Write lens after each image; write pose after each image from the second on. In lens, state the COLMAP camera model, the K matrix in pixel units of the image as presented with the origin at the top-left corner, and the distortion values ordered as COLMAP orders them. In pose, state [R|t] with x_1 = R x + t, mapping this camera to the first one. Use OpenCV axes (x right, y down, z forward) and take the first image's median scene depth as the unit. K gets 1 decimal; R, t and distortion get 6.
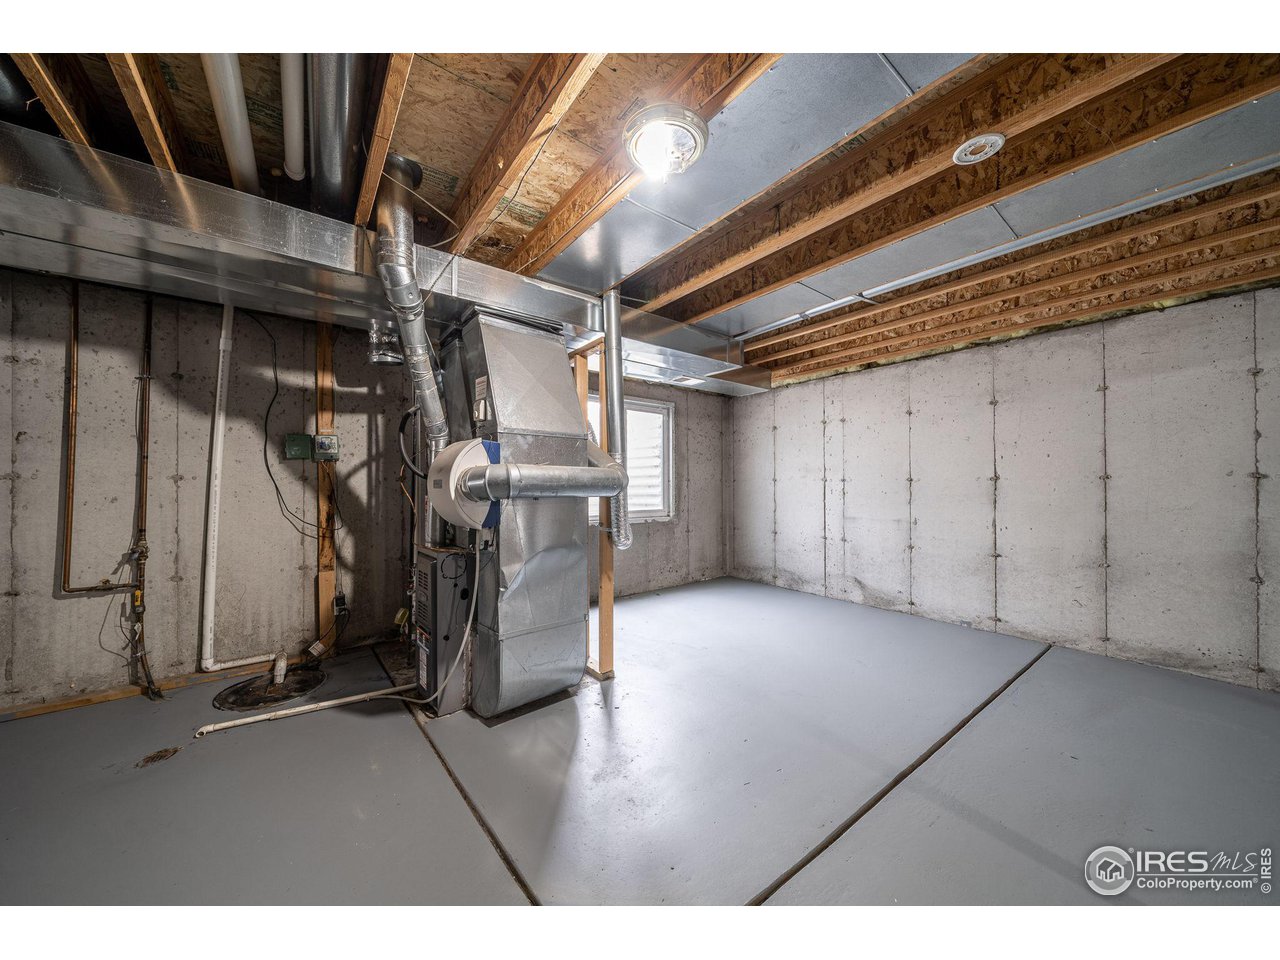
lens RADIAL K [[442.9, 0, 640.2], [0, 442.9, 479.8], [0, 0, 1]] dist [0.001078, 0.000563]
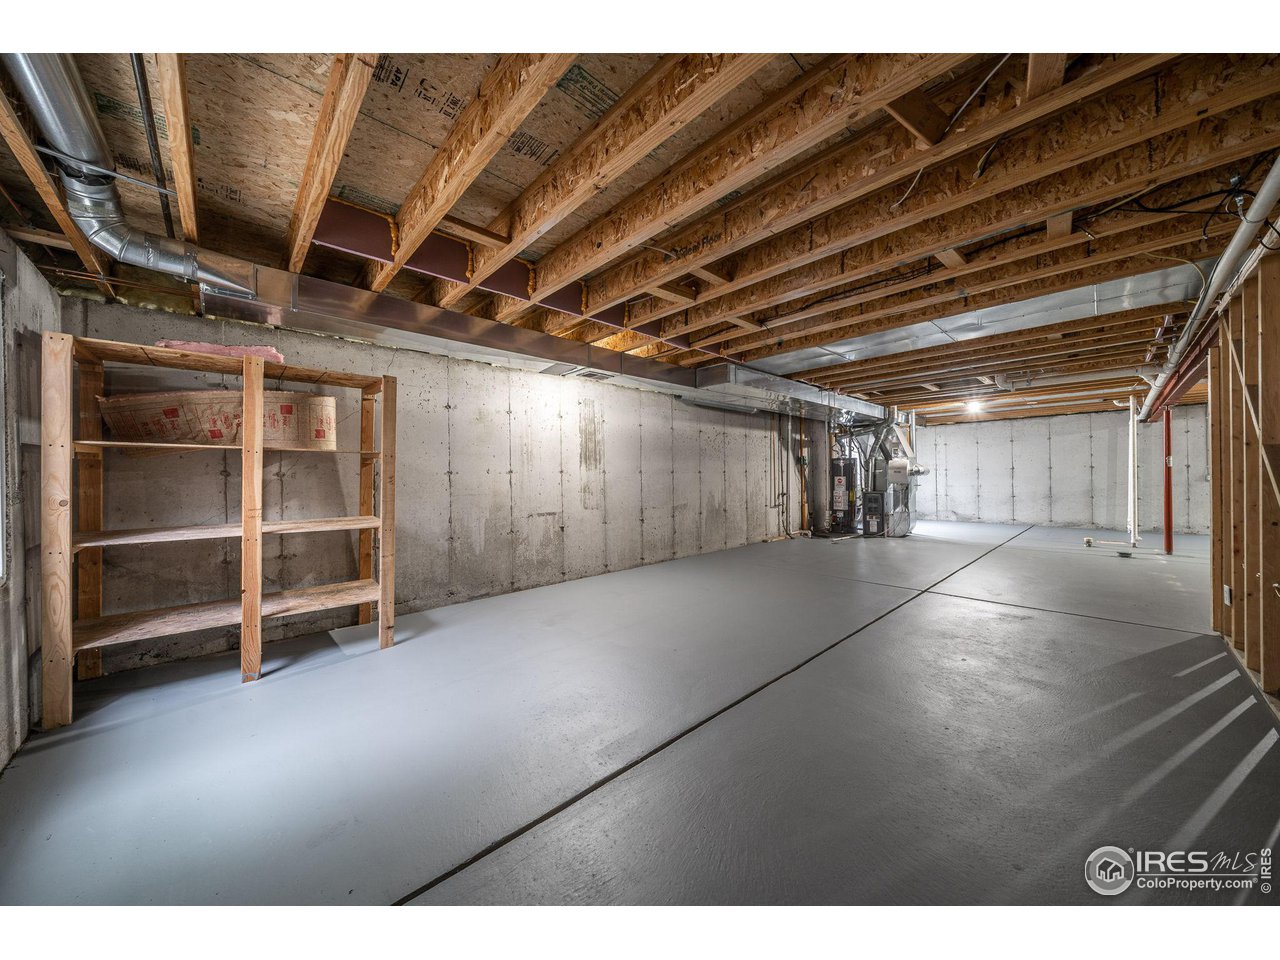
lens RADIAL K [[442.9, 0, 639.1], [0, 442.9, 476.6], [0, 0, 1]] dist [0.001078, 0.000563]
pose [[0.994663, -0.014254, 0.102187, -1.983344], [0.013731, 0.999889, 0.005819, -0.000372], [-0.102259, -0.004385, 0.994748, -1.663490]]
